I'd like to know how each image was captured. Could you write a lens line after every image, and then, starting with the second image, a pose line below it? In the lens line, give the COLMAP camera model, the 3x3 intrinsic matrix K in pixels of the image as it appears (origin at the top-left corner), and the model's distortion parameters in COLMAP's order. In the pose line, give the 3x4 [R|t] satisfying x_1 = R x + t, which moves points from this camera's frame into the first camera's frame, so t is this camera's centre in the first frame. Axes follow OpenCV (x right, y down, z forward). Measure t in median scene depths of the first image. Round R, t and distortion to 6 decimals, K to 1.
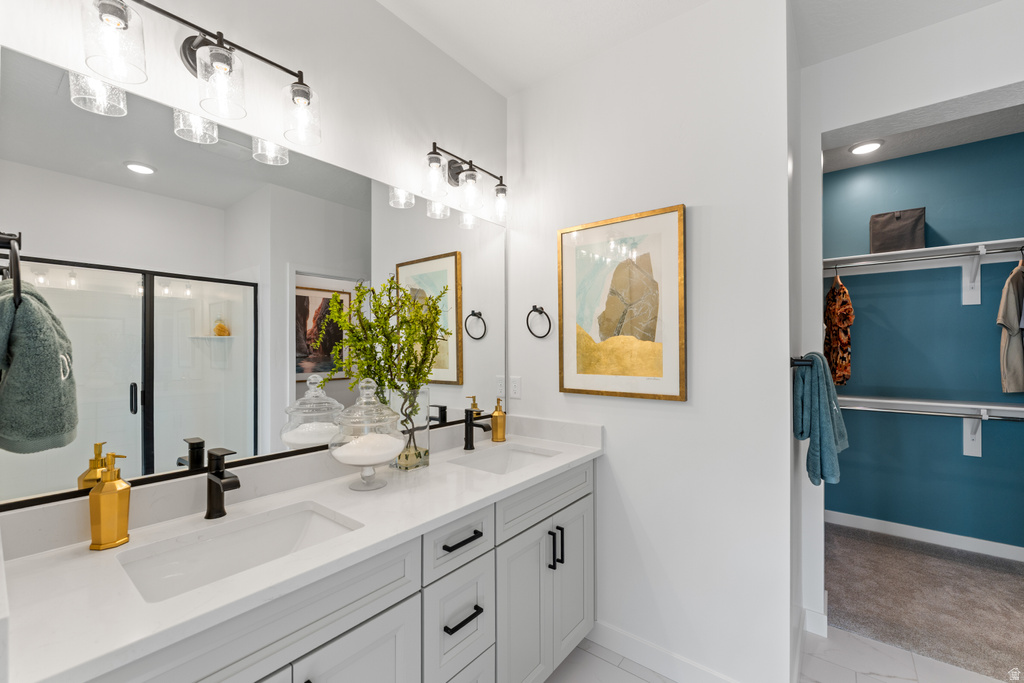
lens RADIAL K [[419.9, 0, 512.0], [0, 419.9, 341.5], [0, 0, 1]] dist [-0.000548, -0.000439]
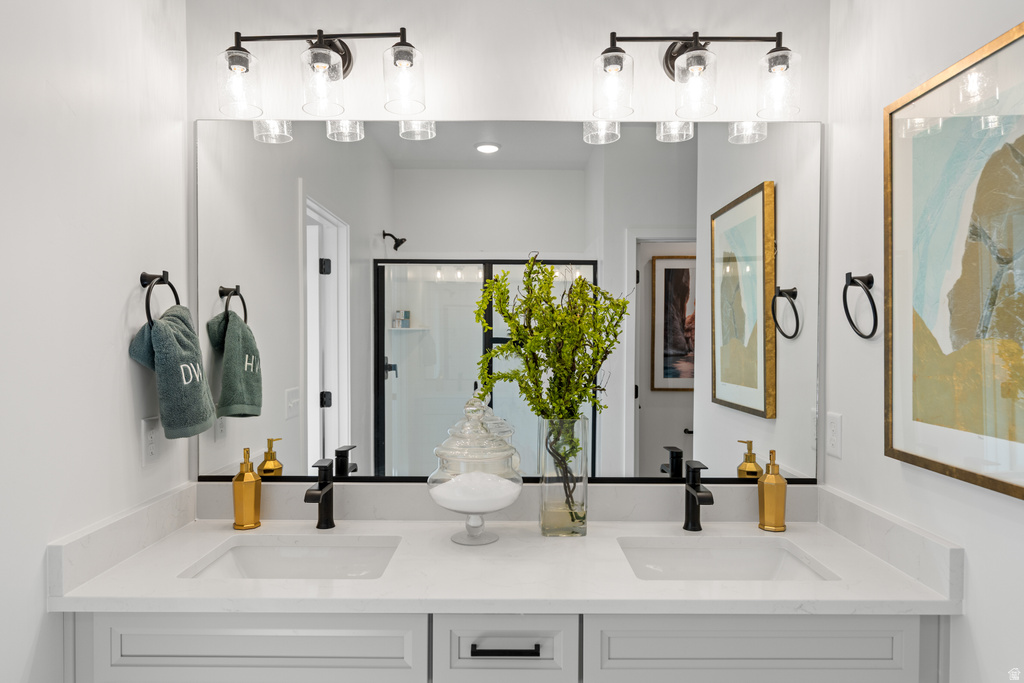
lens RADIAL K [[650.7, 0, 511.1], [0, 650.7, 345.1], [0, 0, 1]] dist [0.000767, 0.000412]
pose [[0.621078, 0.013238, -0.783637, 0.455410], [0.011447, 0.999597, 0.025959, -0.028454], [0.783665, -0.025093, 0.620677, 0.240549]]
